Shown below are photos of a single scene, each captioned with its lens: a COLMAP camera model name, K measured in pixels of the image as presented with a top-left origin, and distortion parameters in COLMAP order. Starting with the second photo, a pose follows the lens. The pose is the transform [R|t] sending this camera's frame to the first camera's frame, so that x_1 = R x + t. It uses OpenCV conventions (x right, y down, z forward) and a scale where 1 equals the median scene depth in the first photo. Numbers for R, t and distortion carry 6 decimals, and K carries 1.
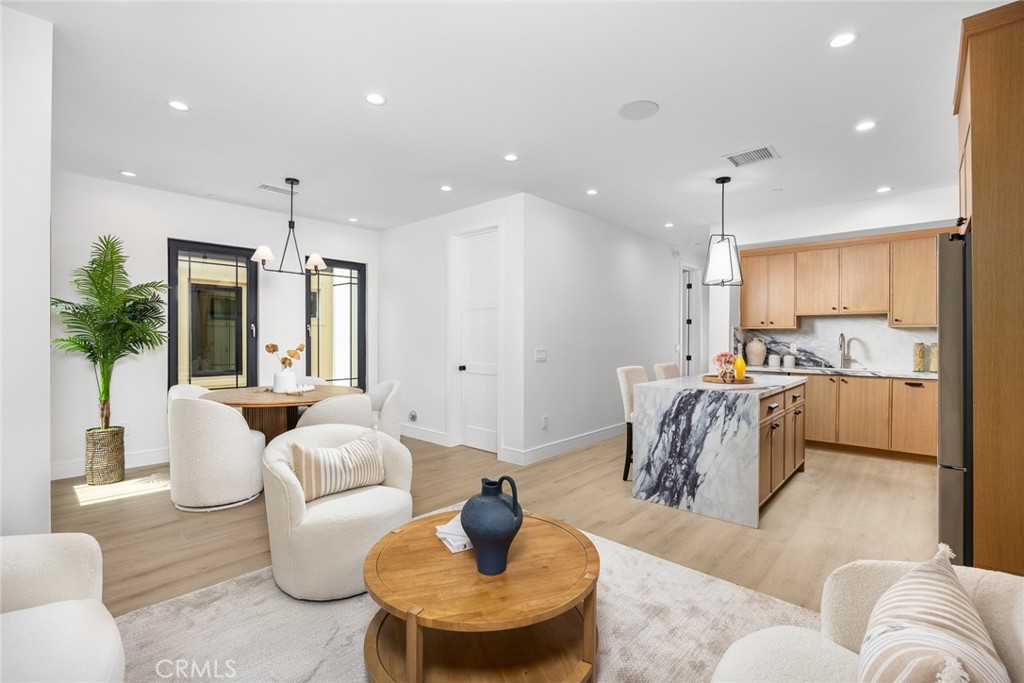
lens RADIAL K [[472.4, 0, 512.0], [0, 472.4, 341.5], [0, 0, 1]] dist [-0.000135, -0.000028]
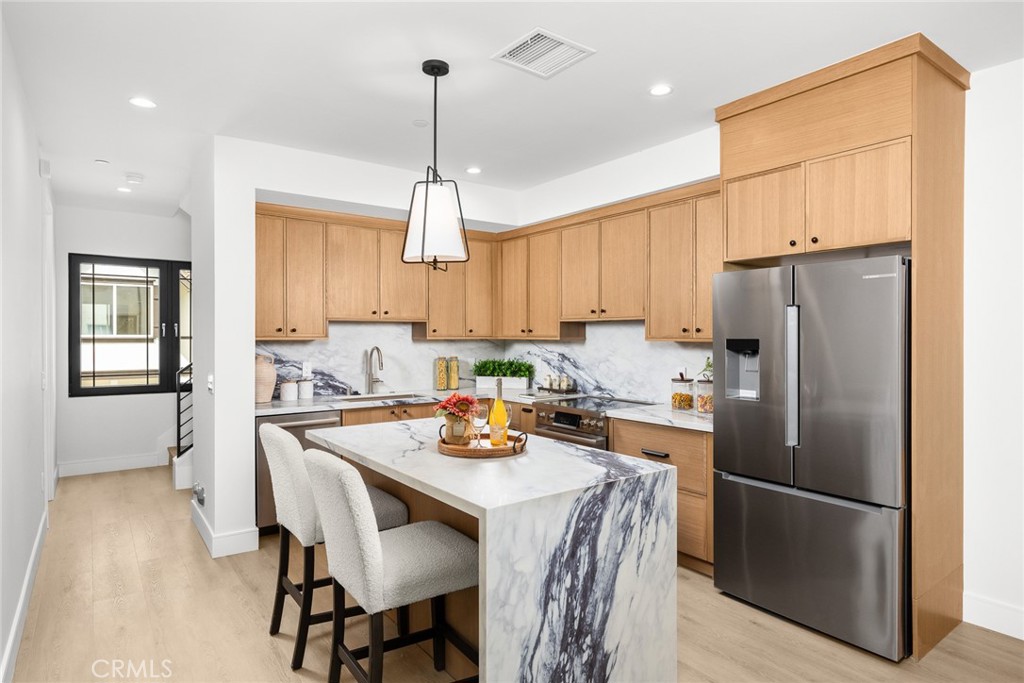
lens RADIAL K [[565.6, 0, 512.0], [0, 565.6, 341.5], [0, 0, 1]] dist [-0.001602, -0.000506]
pose [[0.184663, -0.010883, 0.982742, -0.189110], [0.007802, 0.999923, 0.009607, -0.048562], [-0.982771, 0.005893, 0.184733, 0.945143]]
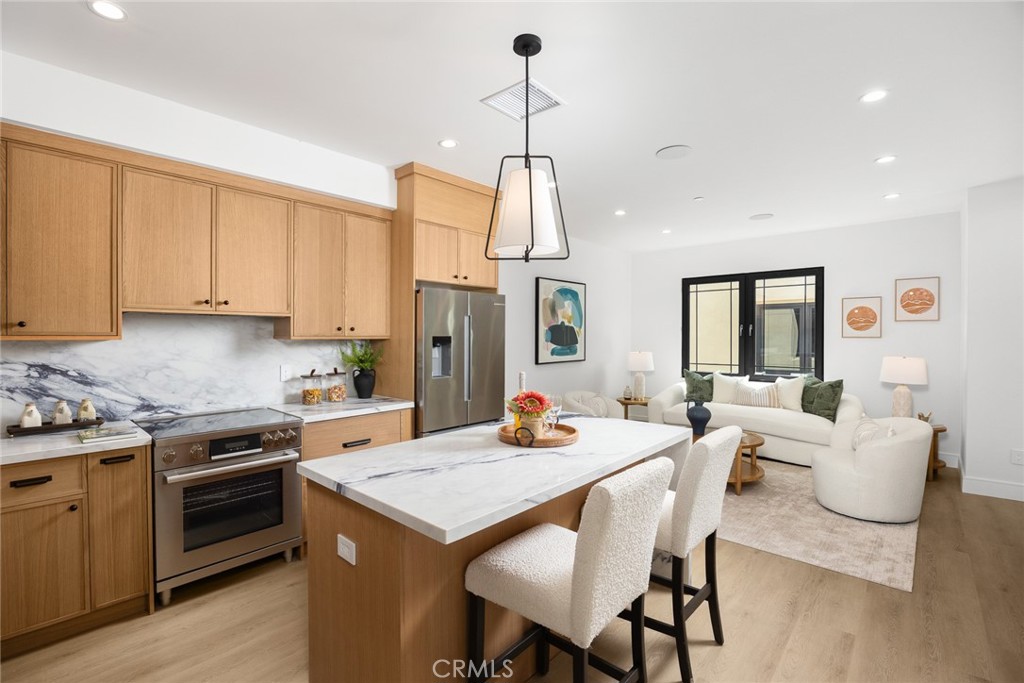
lens RADIAL K [[466.1, 0, 498.4], [0, 466.1, 331.6], [0, 0, 1]] dist [0.000509, 0.000005]
pose [[-0.999986, -0.002333, 0.004839, 0.562887], [-0.002318, 0.999992, 0.003257, -0.054862], [-0.004846, 0.003246, -0.999983, 1.765920]]
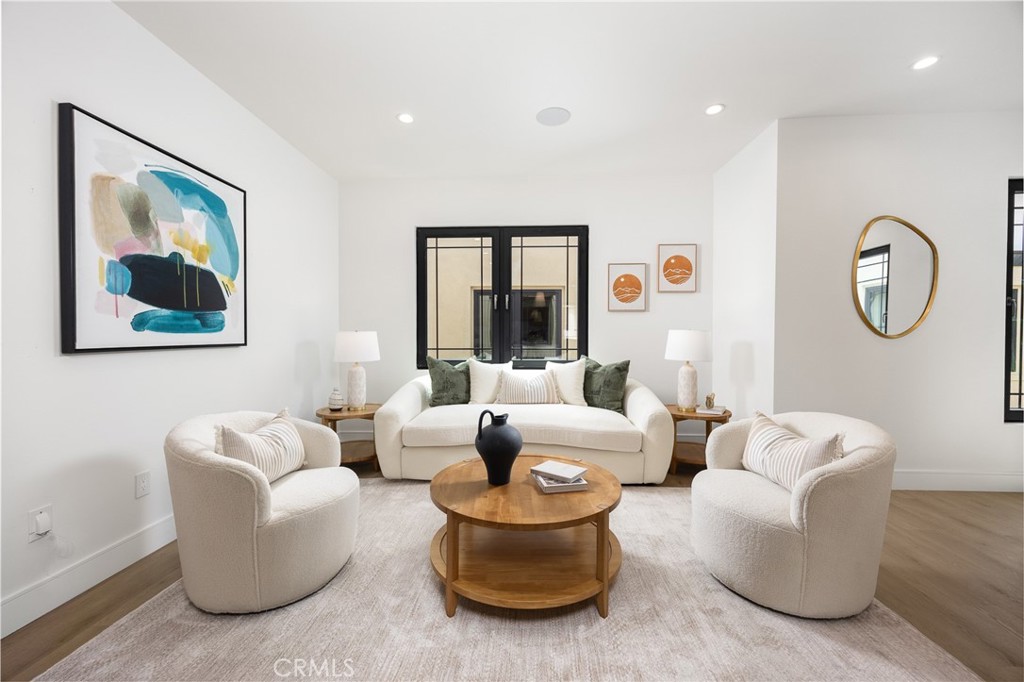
lens RADIAL K [[413.3, 0, 521.7], [0, 413.3, 346.3], [0, 0, 1]] dist [0.009250, -0.000049]
pose [[-0.761569, 0.012765, -0.647958, 0.349309], [-0.011364, 0.999389, 0.033044, 0.031802], [0.647984, 0.032529, -0.760959, 0.913500]]
